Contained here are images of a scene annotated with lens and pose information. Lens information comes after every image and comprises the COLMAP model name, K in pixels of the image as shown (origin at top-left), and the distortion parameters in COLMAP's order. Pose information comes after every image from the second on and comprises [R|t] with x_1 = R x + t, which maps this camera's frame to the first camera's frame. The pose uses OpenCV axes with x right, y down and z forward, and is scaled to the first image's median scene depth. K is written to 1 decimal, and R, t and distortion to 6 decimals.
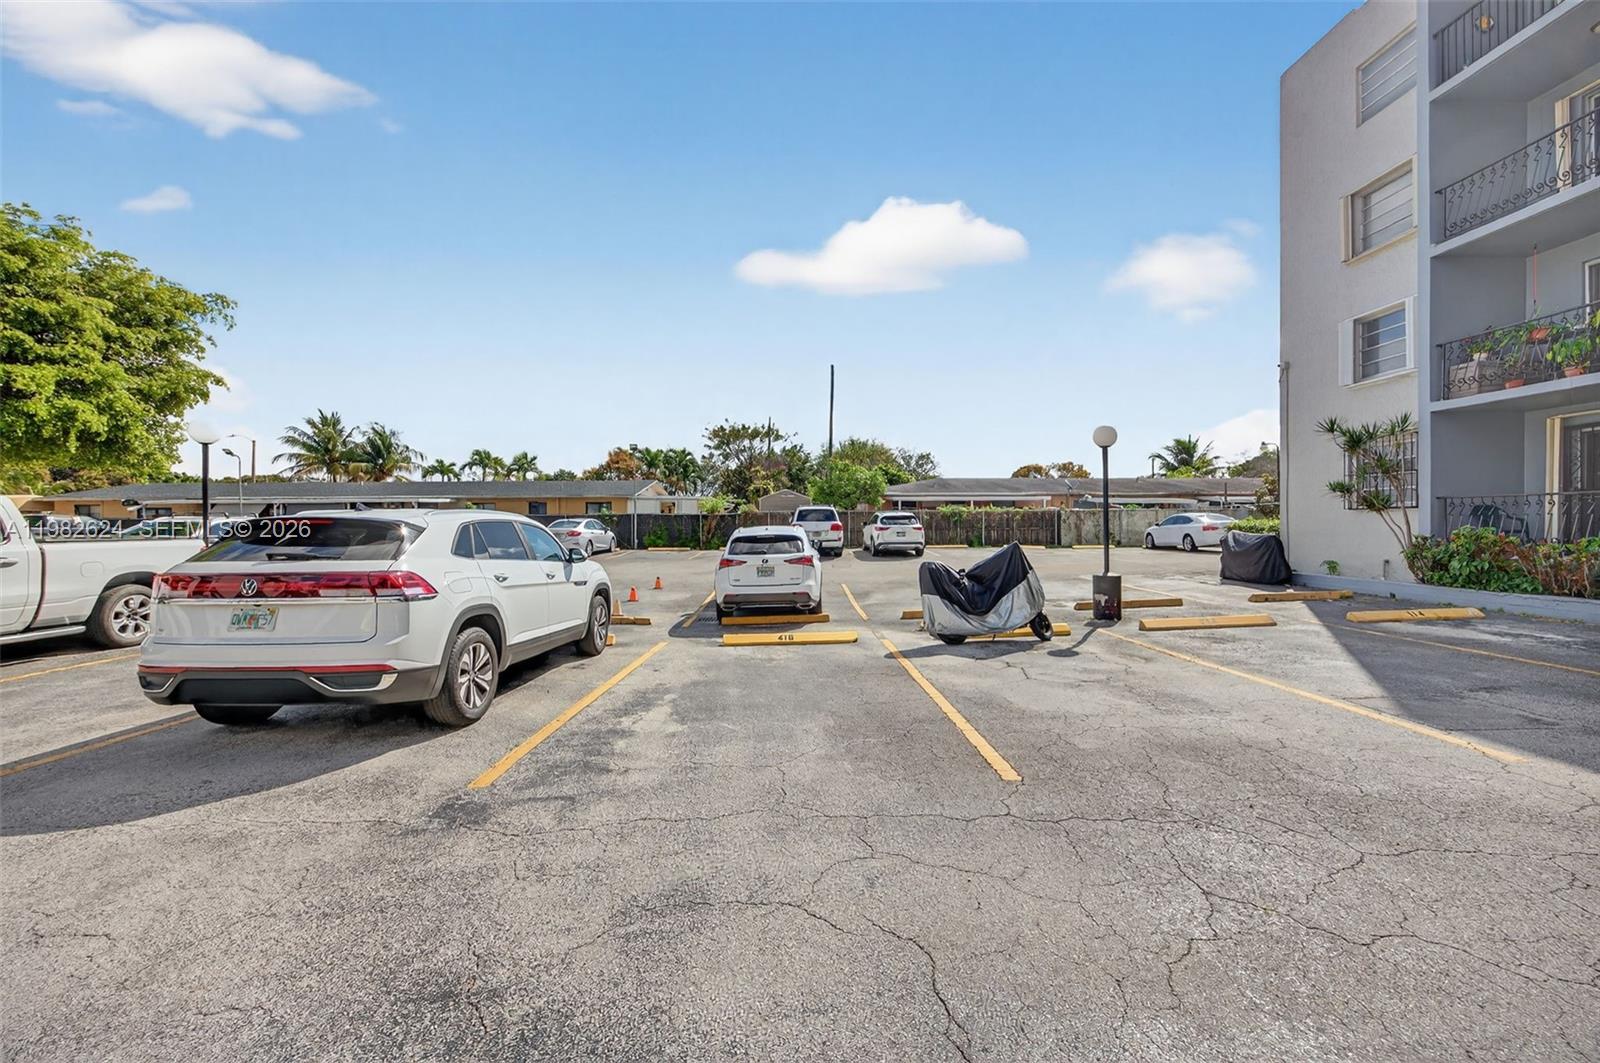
lens RADIAL K [[636.1, 0, 804.7], [0, 636.1, 567.7], [0, 0, 1]] dist [-0.031148, 0.000082]
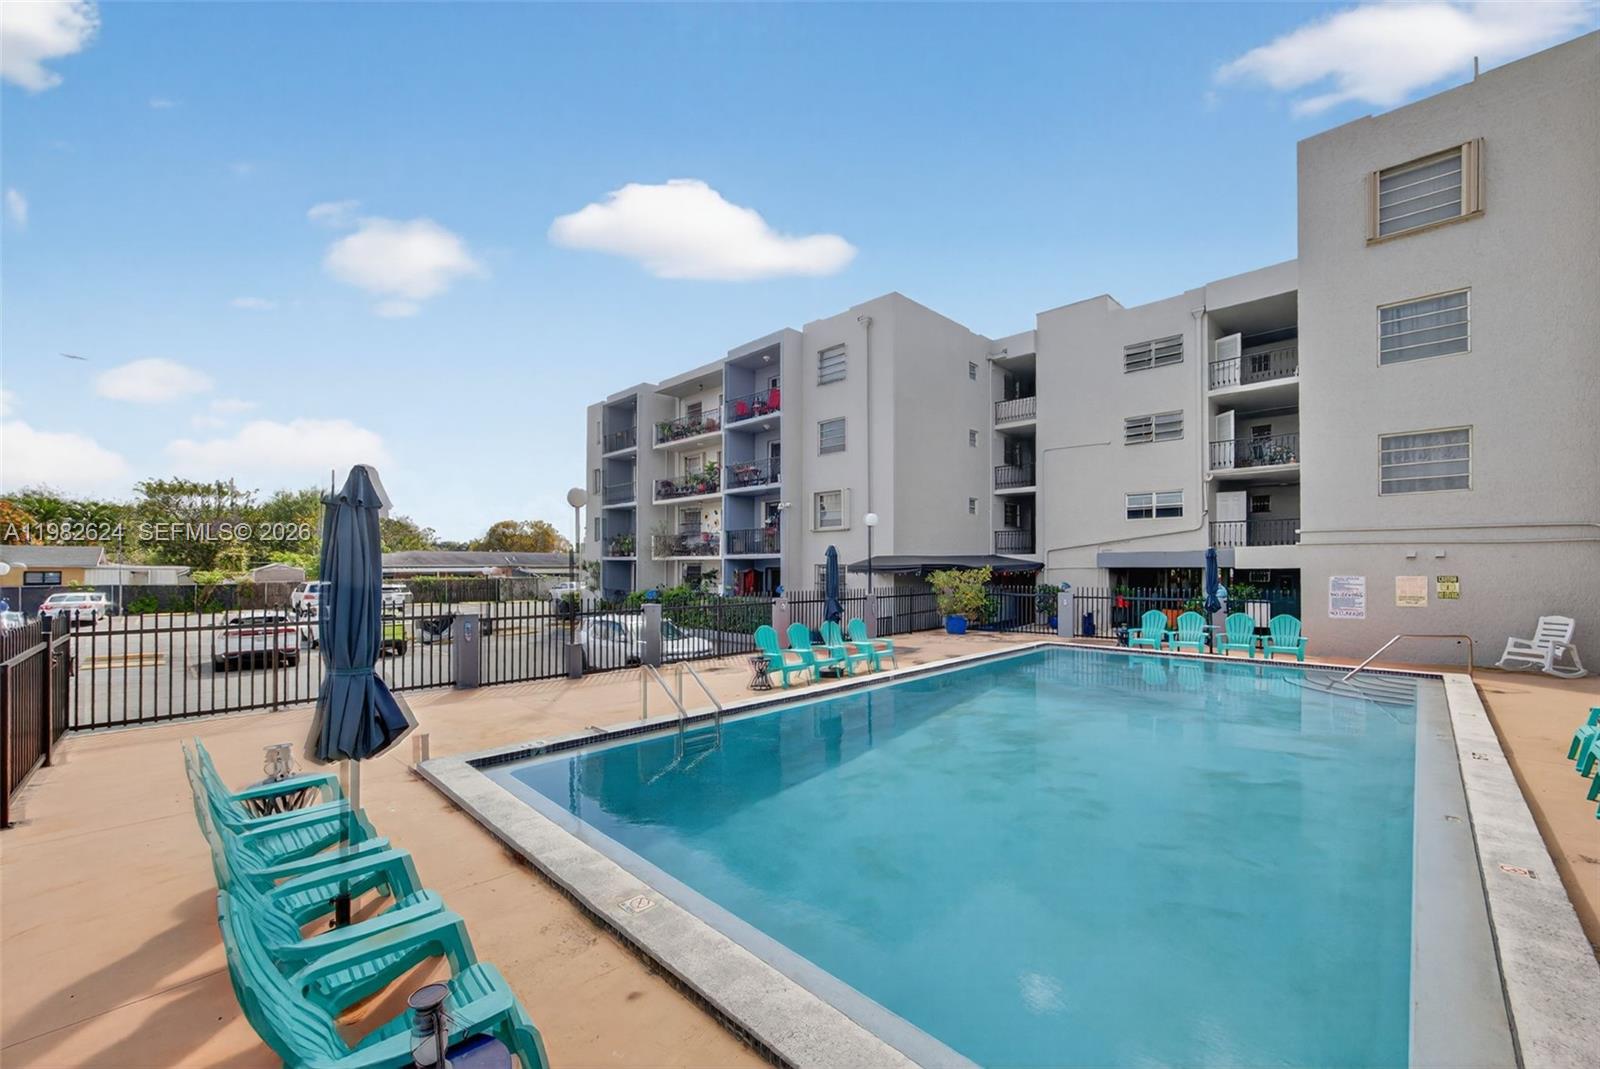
lens RADIAL K [[636.1, 0, 804.7], [0, 636.1, 570.7], [0, 0, 1]] dist [-0.031148, 0.000082]
pose [[0.717805, 0.001885, 0.696241, -0.132629], [0.040206, 0.998215, -0.044153, -0.010855], [-0.695082, 0.059687, 0.716449, -0.592592]]
